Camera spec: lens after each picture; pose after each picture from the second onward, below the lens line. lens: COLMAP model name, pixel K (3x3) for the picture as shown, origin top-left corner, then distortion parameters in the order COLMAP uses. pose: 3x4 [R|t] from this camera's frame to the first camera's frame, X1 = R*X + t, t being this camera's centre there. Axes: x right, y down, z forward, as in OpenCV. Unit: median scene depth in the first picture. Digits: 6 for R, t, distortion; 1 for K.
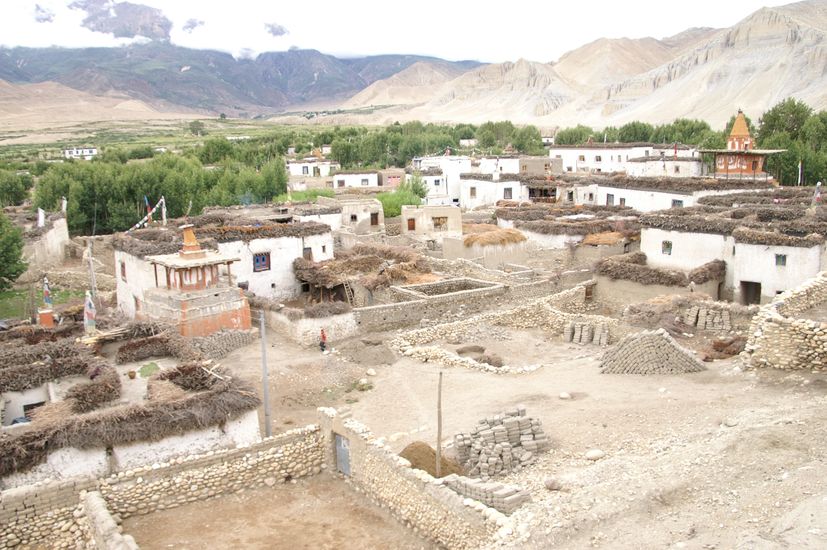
lens RADIAL K [[716.4, 0, 408.0], [0, 716.4, 277.2], [0, 0, 1]] dist [-0.137152, 0.103541]
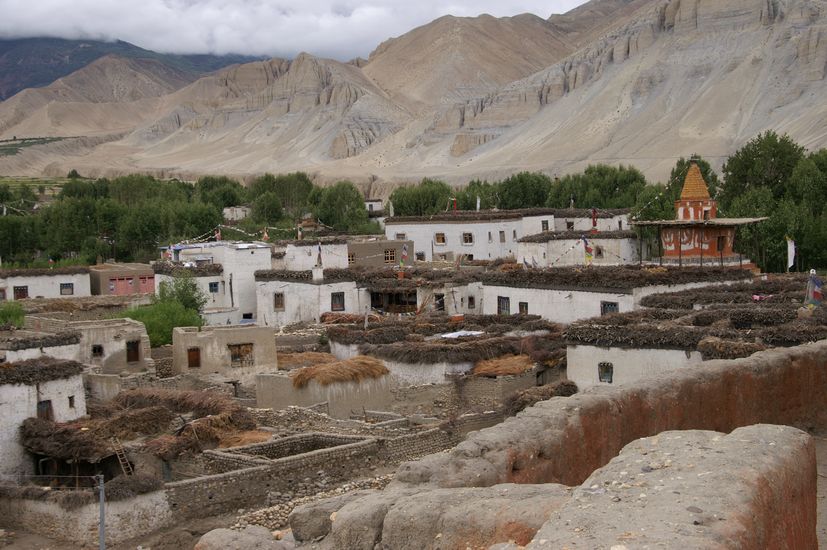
lens RADIAL K [[1348.4, 0, 414.5], [0, 1348.4, 279.9], [0, 0, 1]] dist [0.137686, 0.000000]
pose [[0.972150, -0.025960, 0.232916, -0.058726], [0.056571, 0.990451, -0.125723, 0.011878], [-0.227428, 0.135398, 0.964336, -0.119072]]
